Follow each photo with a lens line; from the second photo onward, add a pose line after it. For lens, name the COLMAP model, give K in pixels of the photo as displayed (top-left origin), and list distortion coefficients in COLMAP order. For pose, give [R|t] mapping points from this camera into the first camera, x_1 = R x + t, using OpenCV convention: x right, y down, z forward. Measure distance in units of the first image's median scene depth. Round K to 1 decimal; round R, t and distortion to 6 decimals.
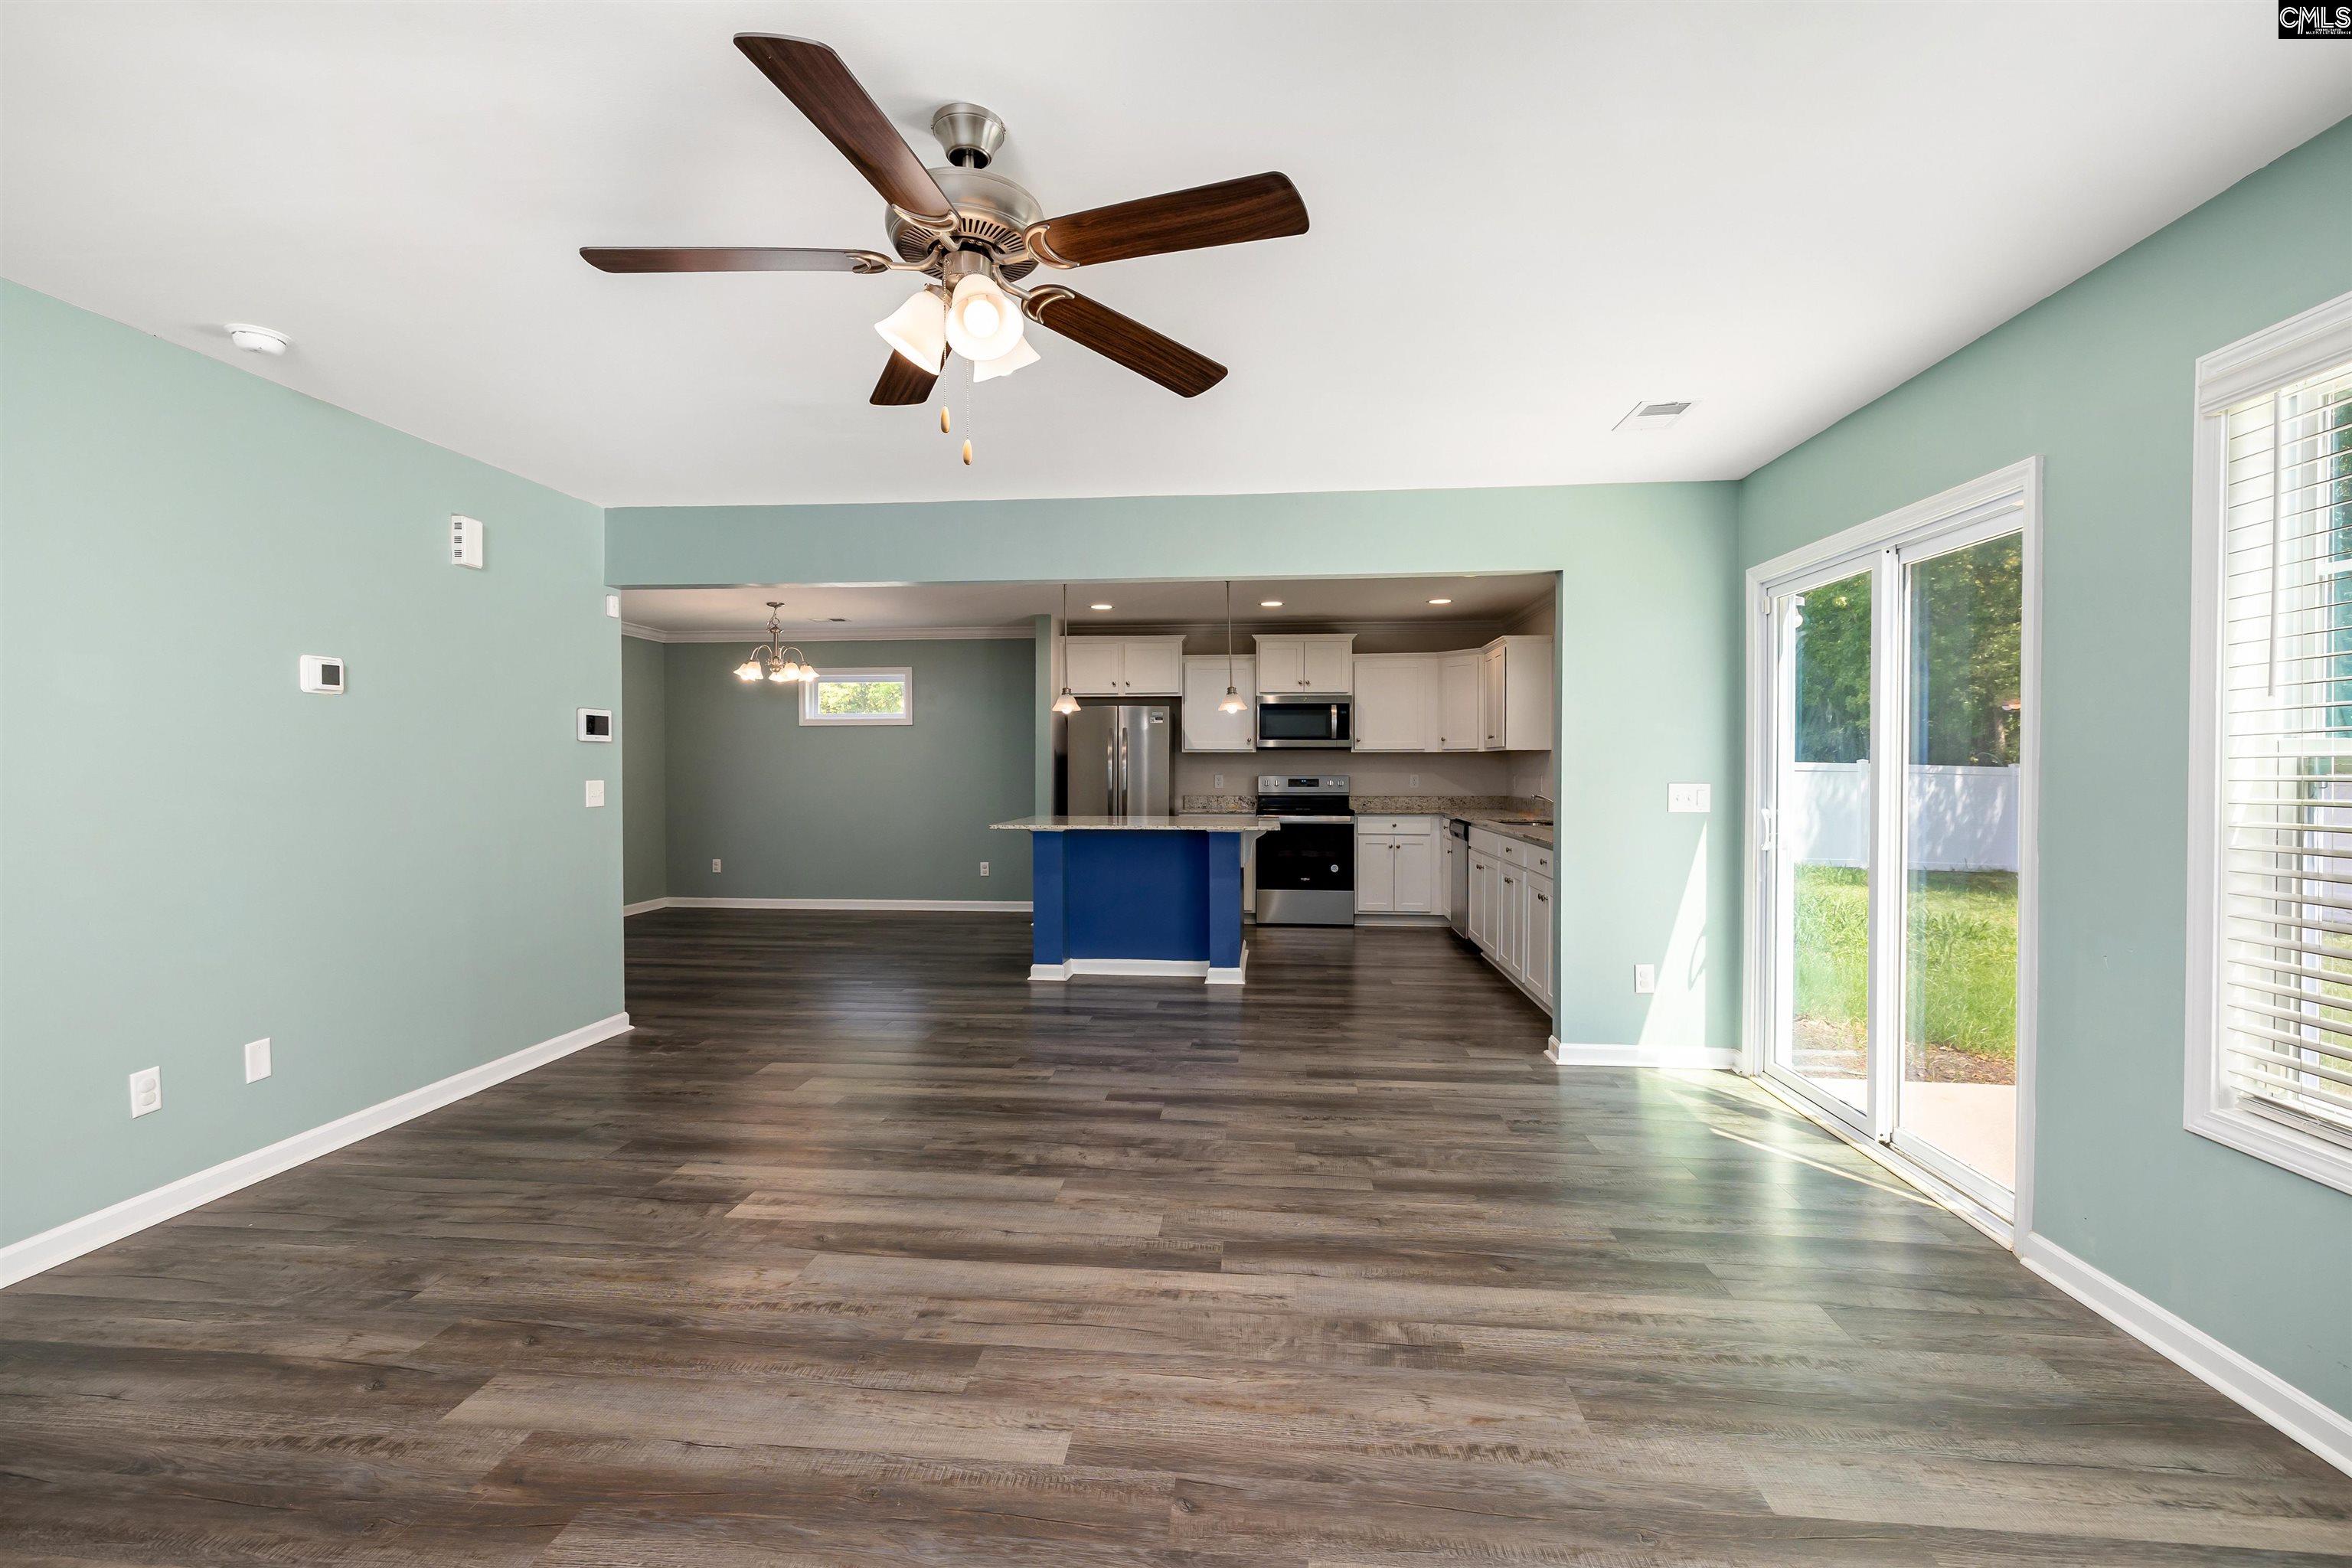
lens RADIAL K [[1016.3, 0, 1178.2], [0, 1016.3, 768.2], [0, 0, 1]] dist [0.001011, -0.000688]
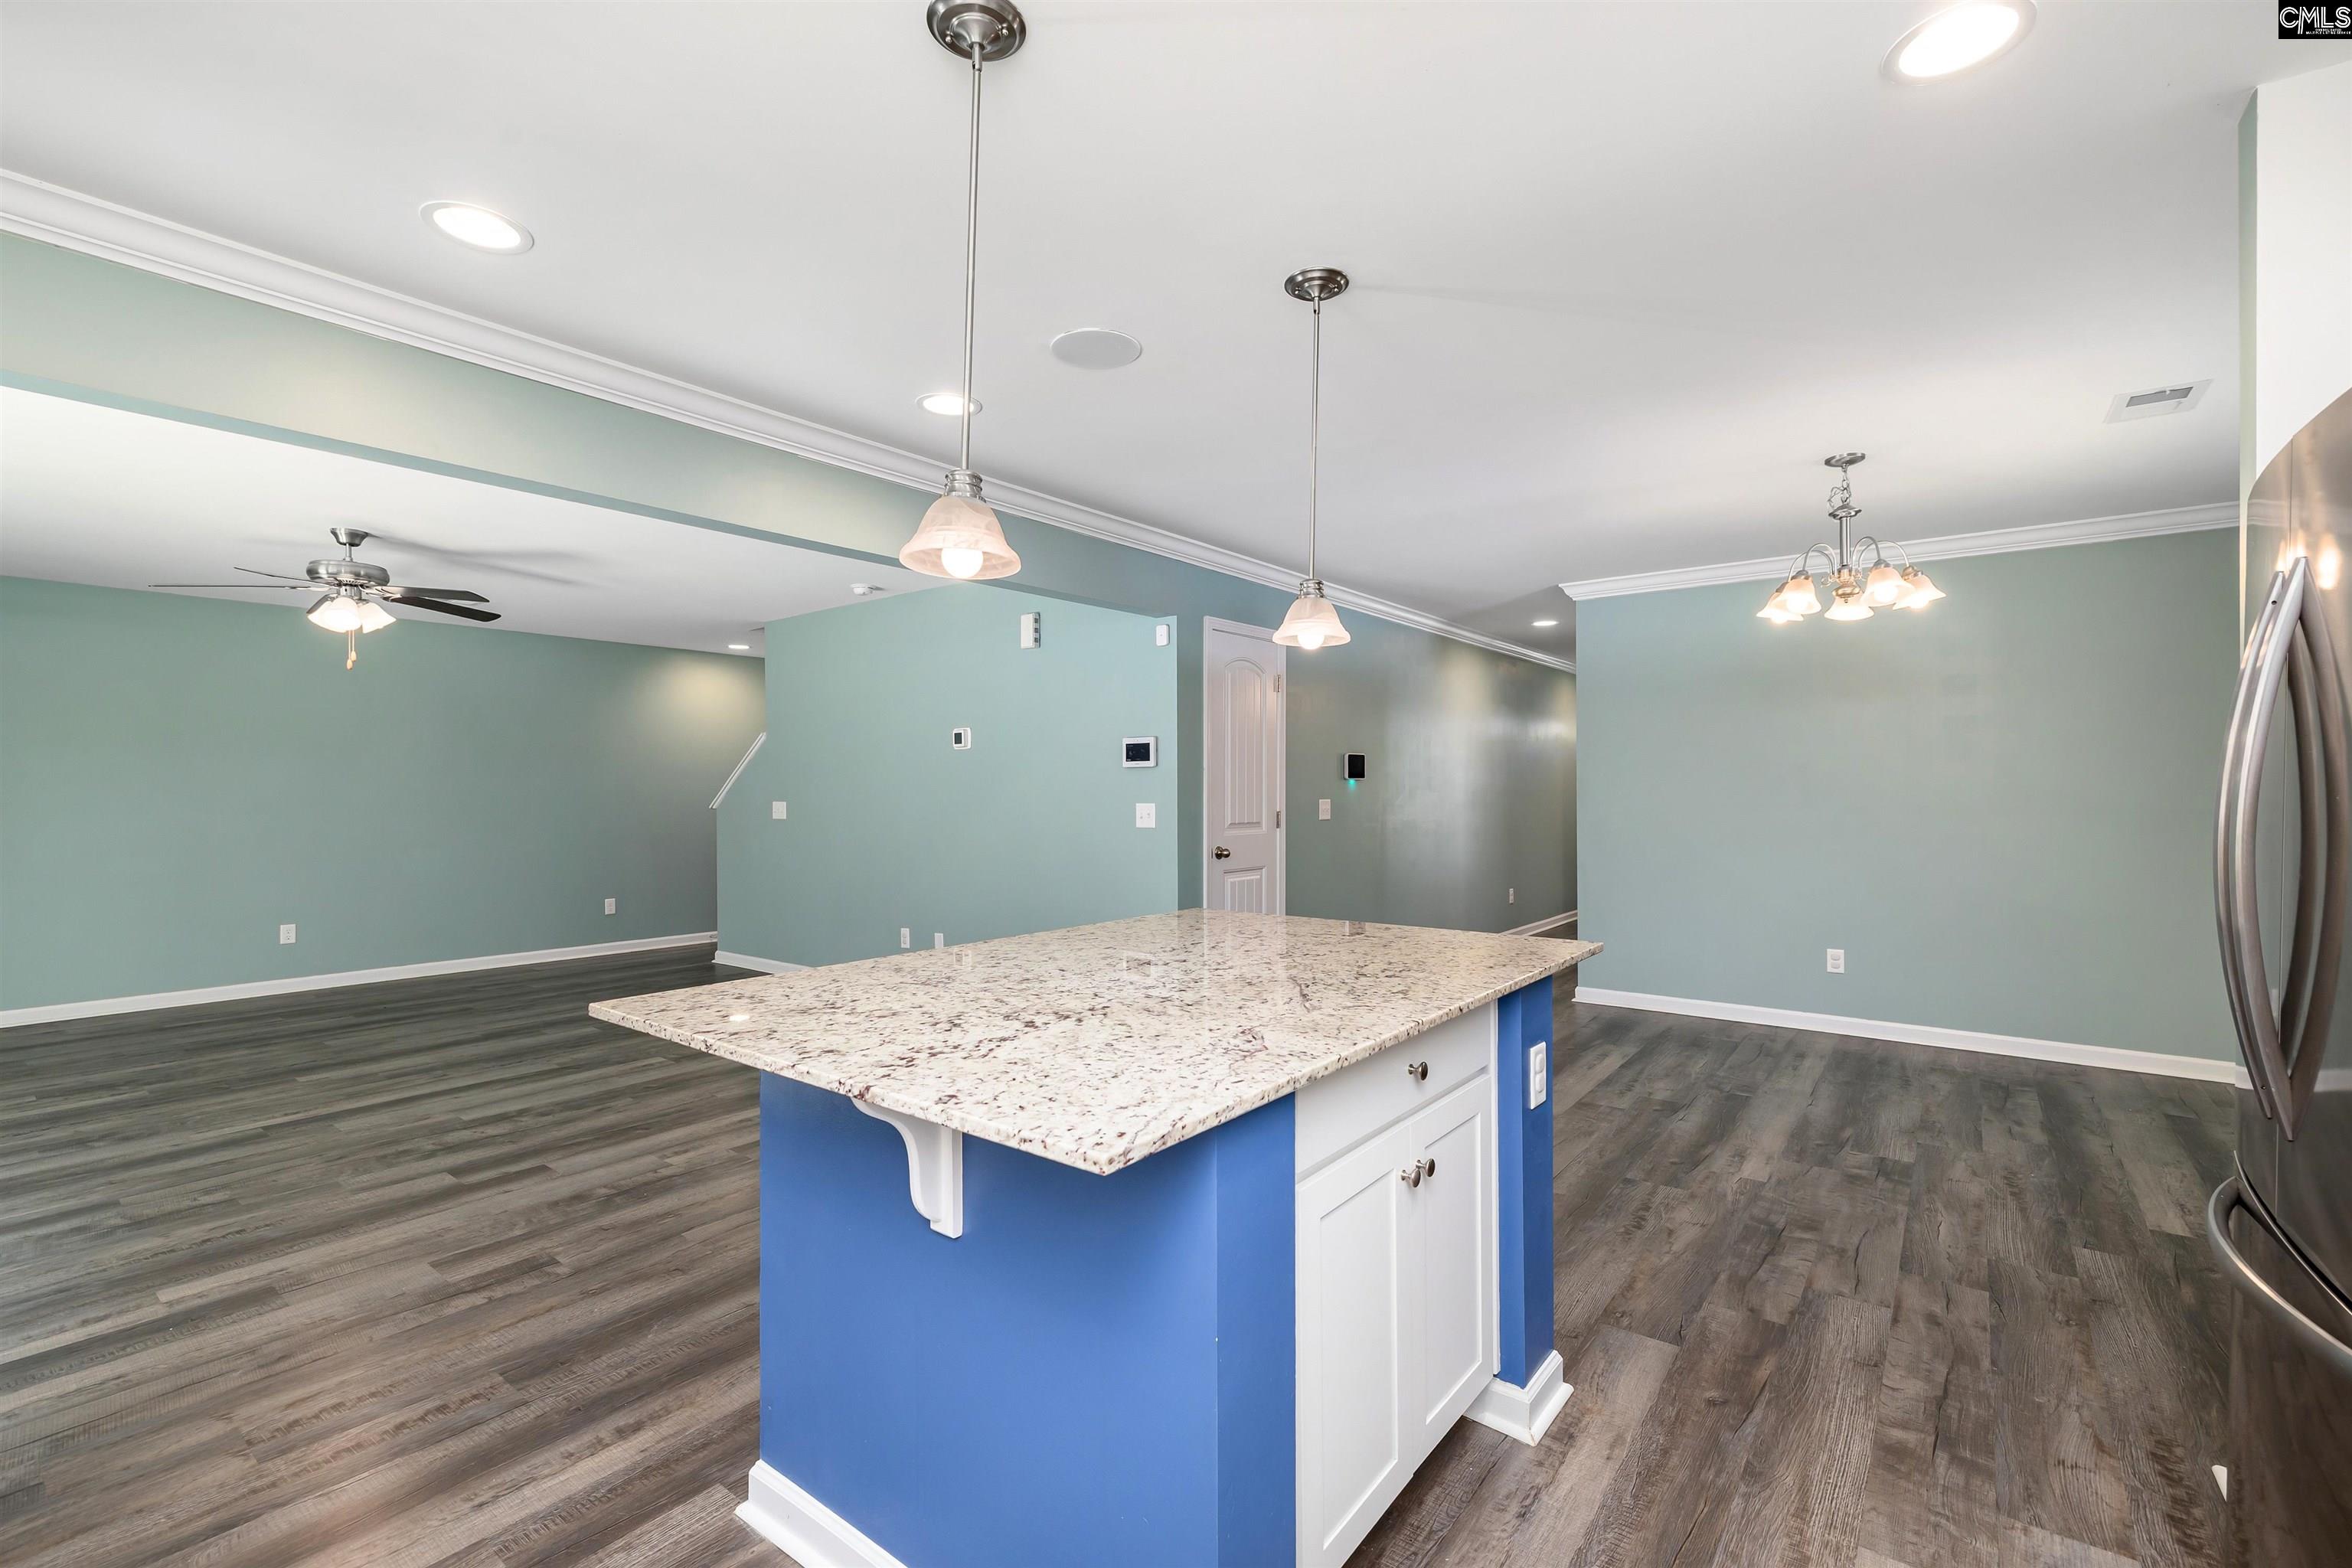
lens RADIAL K [[1016.3, 0, 1170.6], [0, 1016.3, 782.6], [0, 0, 1]] dist [0.001011, -0.000688]
pose [[-0.541619, -0.002063, -0.840622, 0.182748], [0.001544, 0.999993, -0.003449, -0.003189], [0.840623, -0.003165, -0.541612, 0.930821]]
